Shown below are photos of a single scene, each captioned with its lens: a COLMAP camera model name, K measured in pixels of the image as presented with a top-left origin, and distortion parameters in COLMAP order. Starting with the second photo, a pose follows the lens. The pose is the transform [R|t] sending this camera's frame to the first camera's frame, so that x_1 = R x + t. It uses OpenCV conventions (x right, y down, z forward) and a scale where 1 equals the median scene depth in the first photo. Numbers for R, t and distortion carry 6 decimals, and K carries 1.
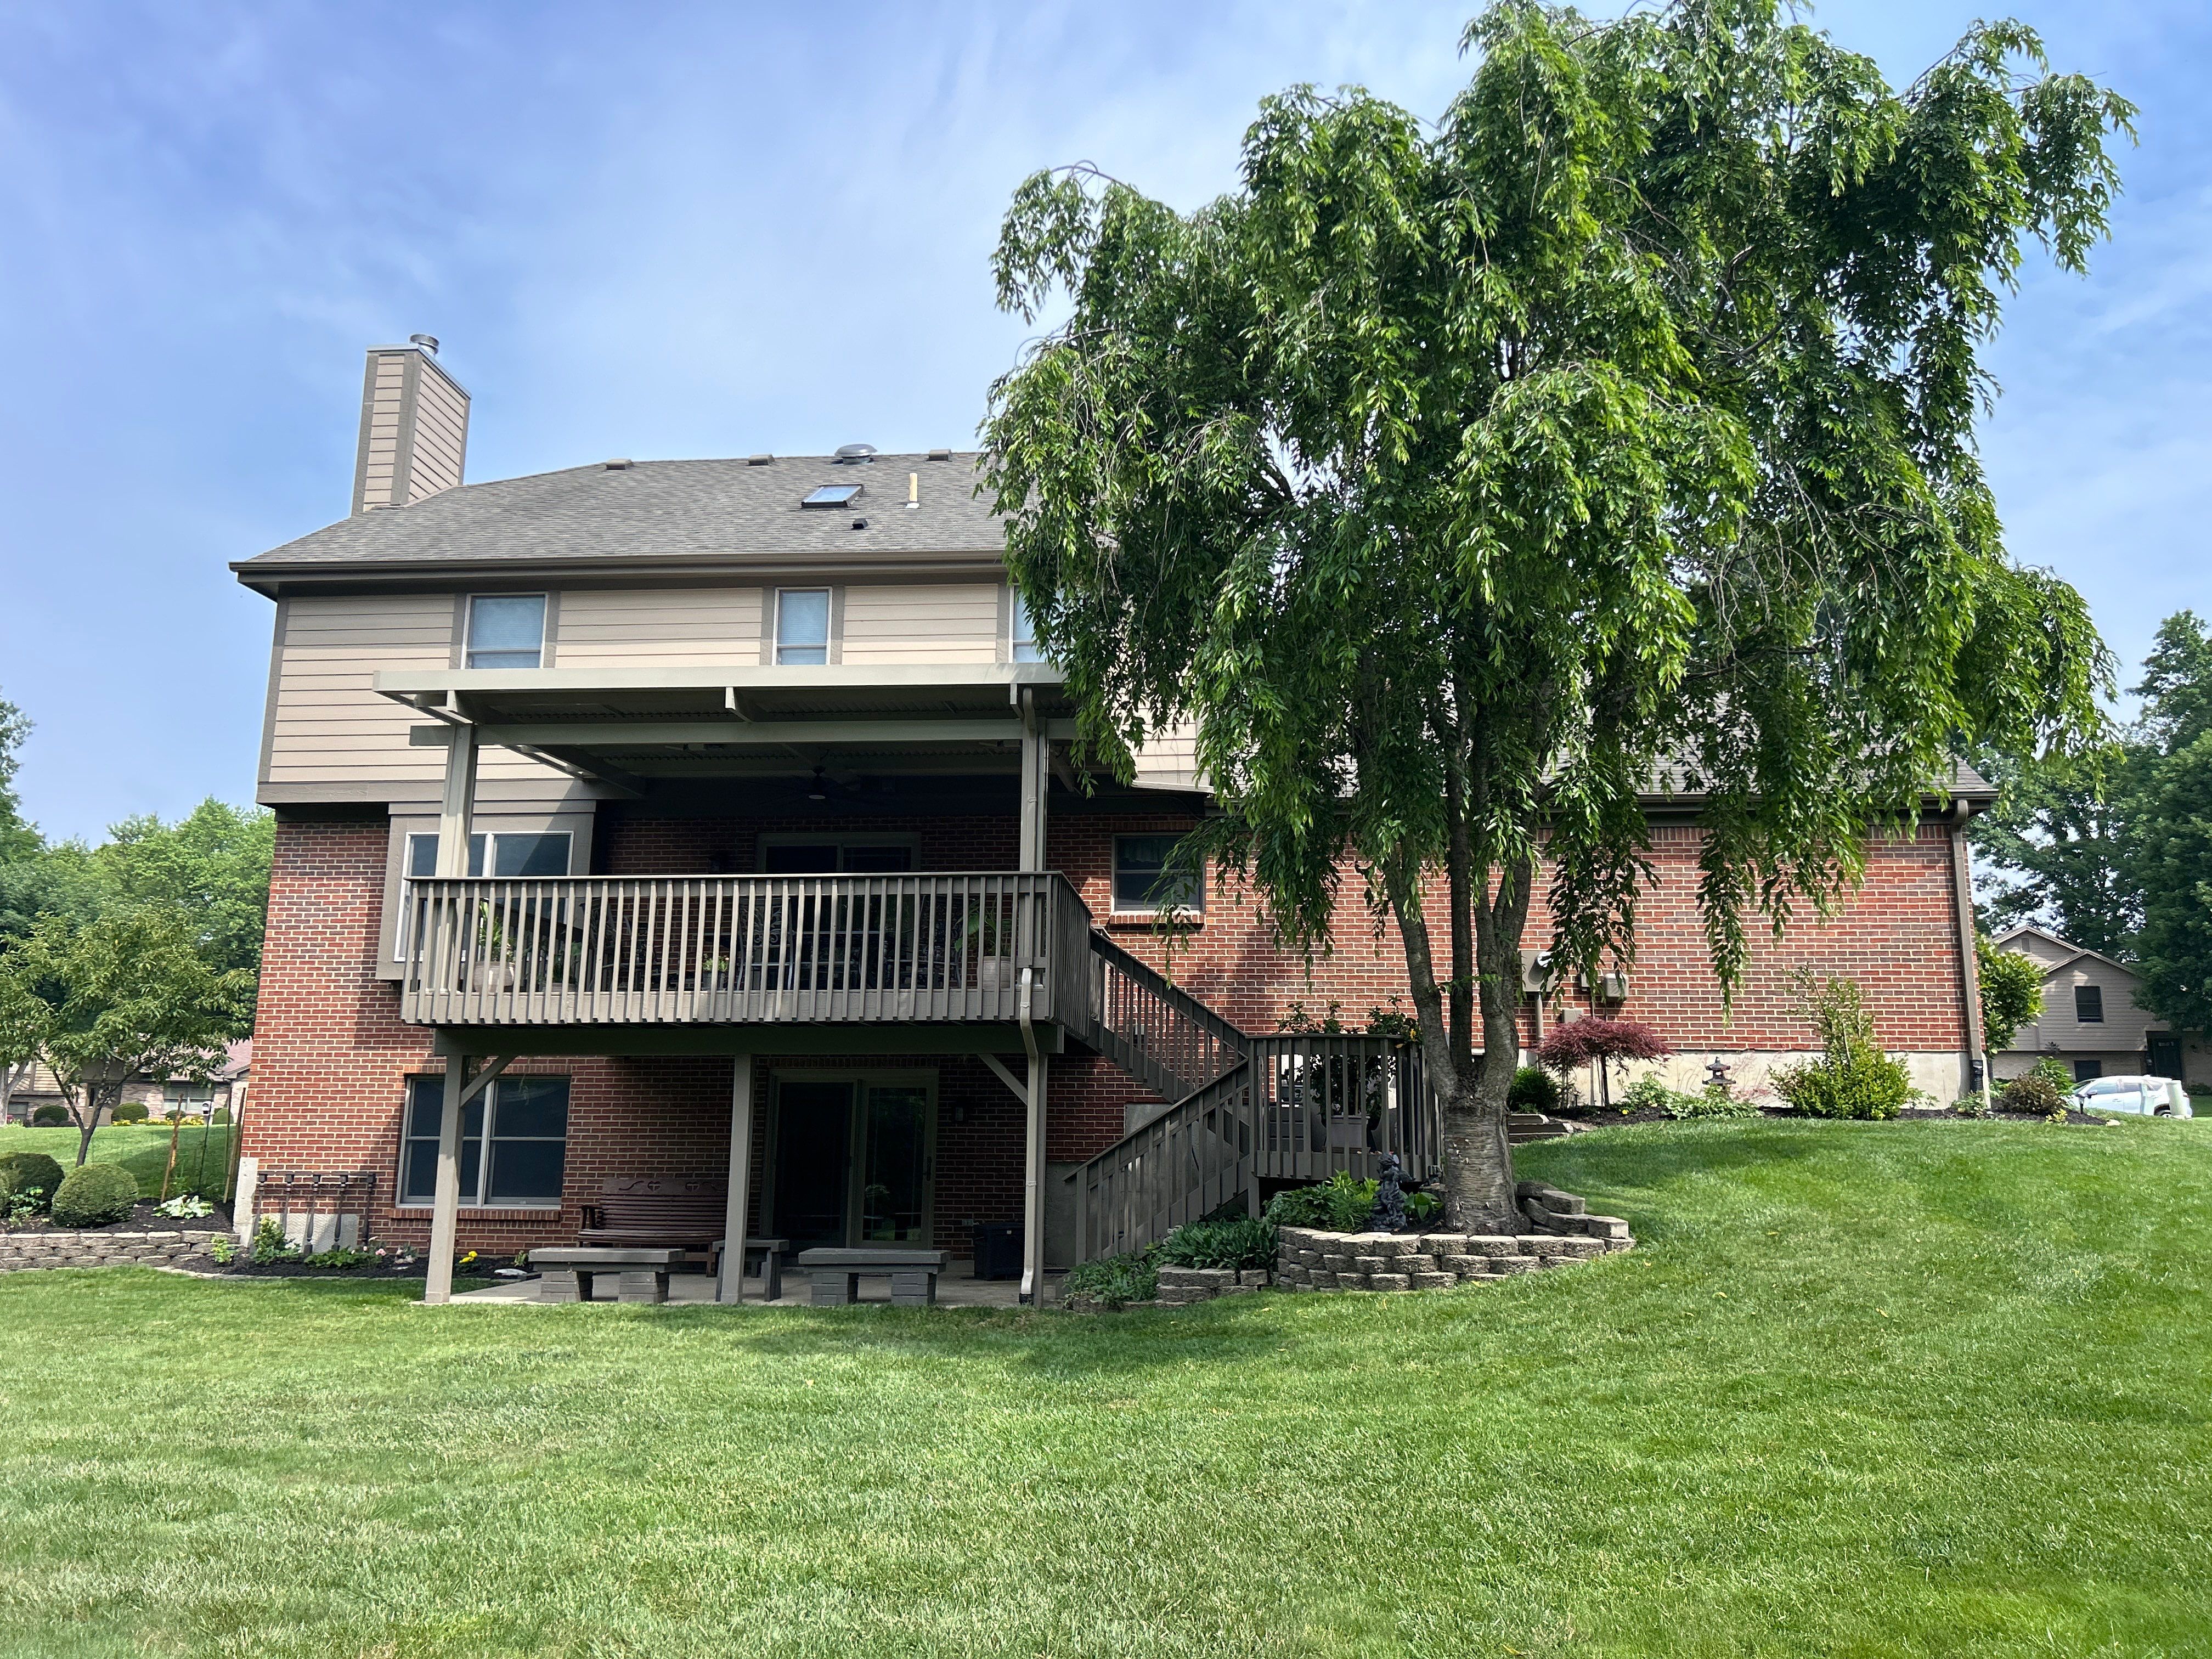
lens RADIAL K [[1645.1, 0, 1113.0], [0, 1645.1, 833.4], [0, 0, 1]] dist [0.052875, -0.046023]
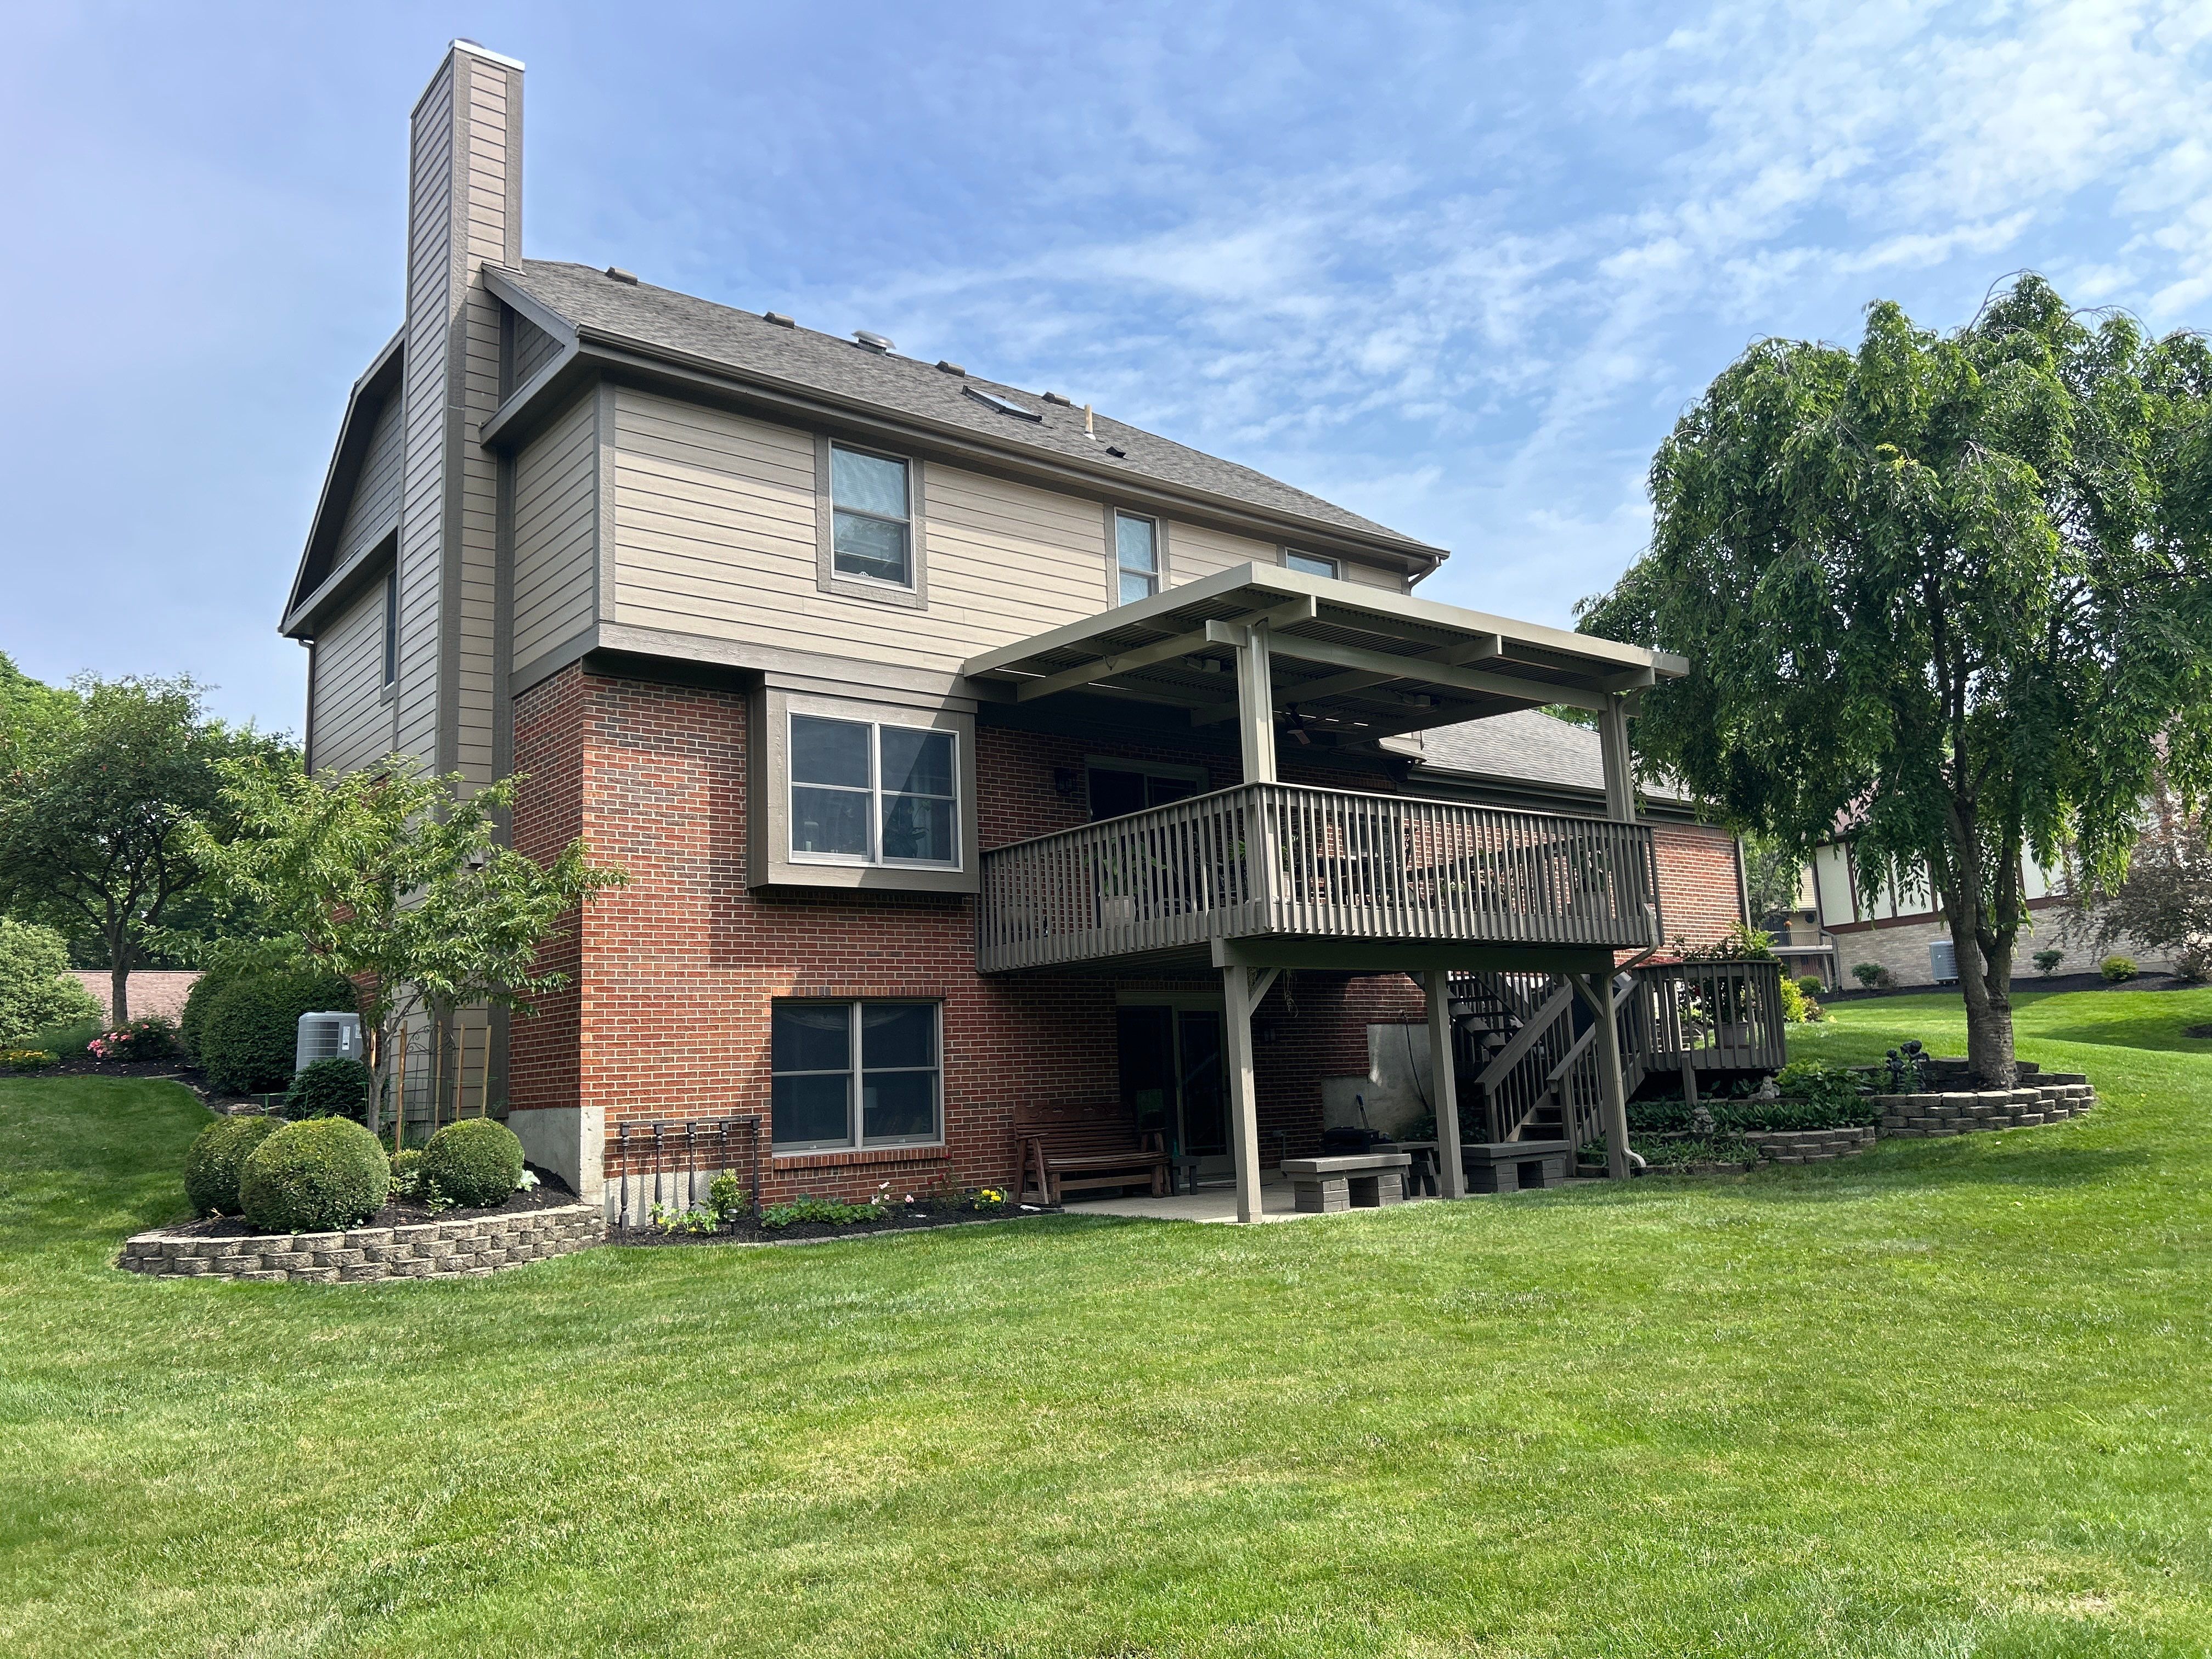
lens RADIAL K [[1645.1, 0, 1124.7], [0, 1645.1, 819.4], [0, 0, 1]] dist [0.052875, -0.046023]
pose [[0.722340, 0.075431, 0.687412, -0.883724], [-0.082422, 0.996339, -0.022720, 0.060157], [-0.686609, -0.040246, 0.725912, 0.282481]]
